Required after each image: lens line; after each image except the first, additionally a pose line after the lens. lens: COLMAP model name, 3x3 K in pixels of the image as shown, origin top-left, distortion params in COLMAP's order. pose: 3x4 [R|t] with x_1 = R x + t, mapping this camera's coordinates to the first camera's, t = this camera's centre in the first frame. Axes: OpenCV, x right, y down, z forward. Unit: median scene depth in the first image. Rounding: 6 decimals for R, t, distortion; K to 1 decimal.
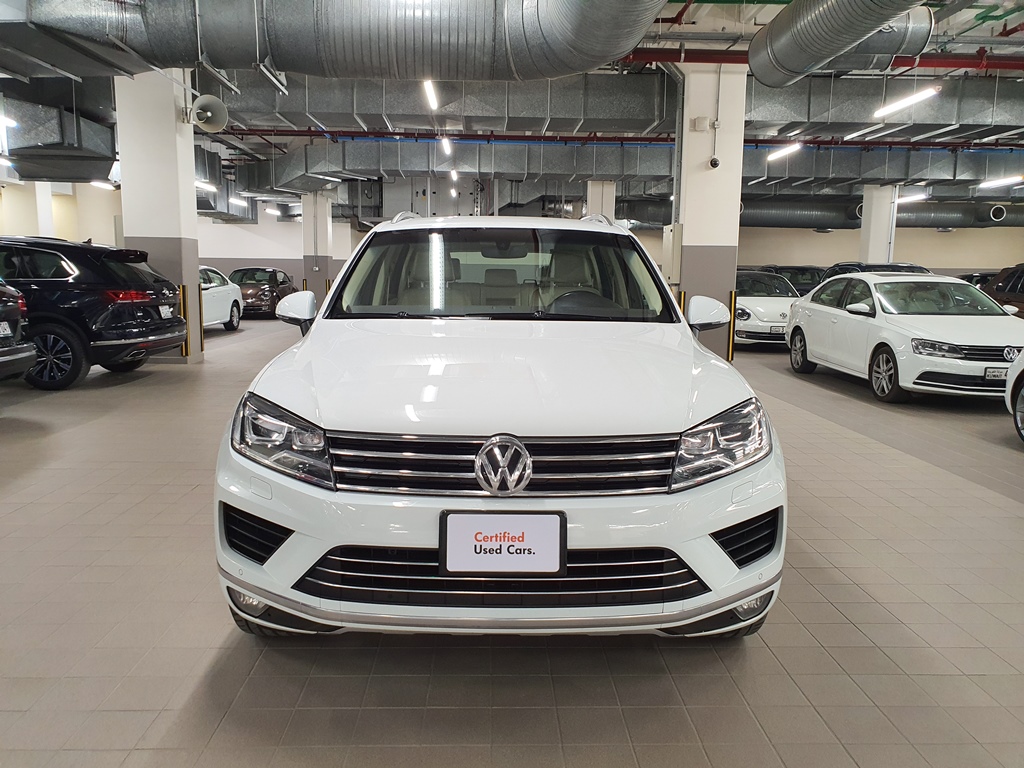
lens RADIAL K [[807.7, 0, 512.1], [0, 807.7, 389.2], [0, 0, 1]] dist [0.001980, 0.009000]
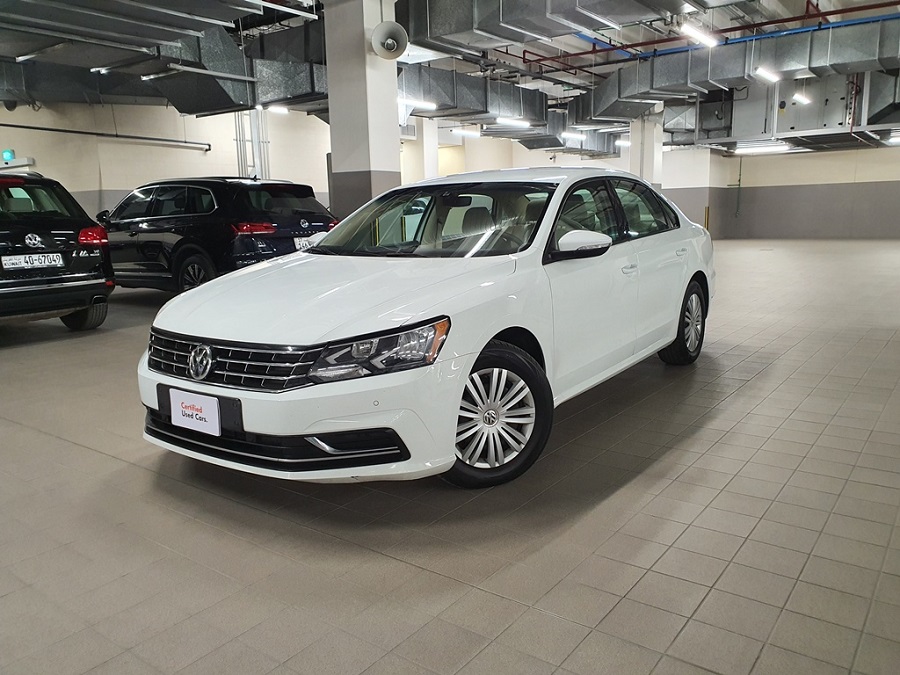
lens RADIAL K [[709.9, 0, 448.7], [0, 709.9, 338.4], [0, 0, 1]] dist [0.001980, 0.009000]
pose [[0.781320, 0.076224, -0.619458, 0.263848], [-0.051534, 0.997004, 0.057681, -0.034928], [0.621999, -0.013144, 0.782908, 0.387534]]
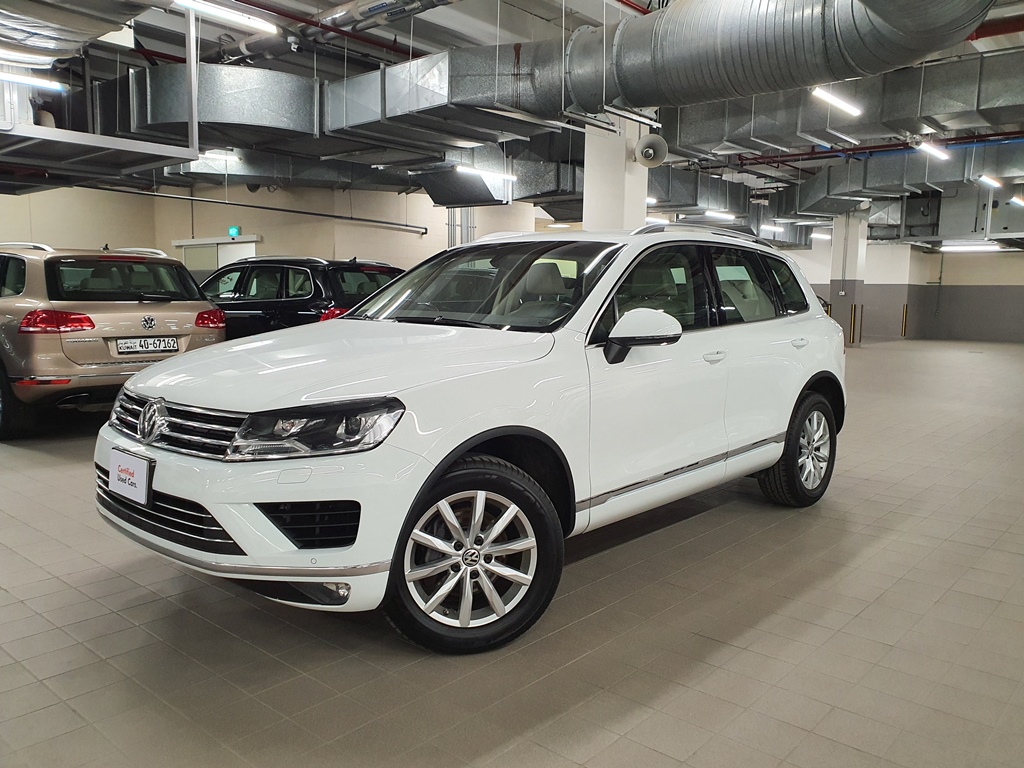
lens RADIAL K [[807.7, 0, 513.8], [0, 807.7, 385.8], [0, 0, 1]] dist [0.001980, 0.009000]
pose [[0.732602, 0.073447, -0.676683, 0.276461], [-0.099148, 0.995072, 0.000664, -0.004772], [0.673398, 0.066606, 0.736274, 0.089259]]
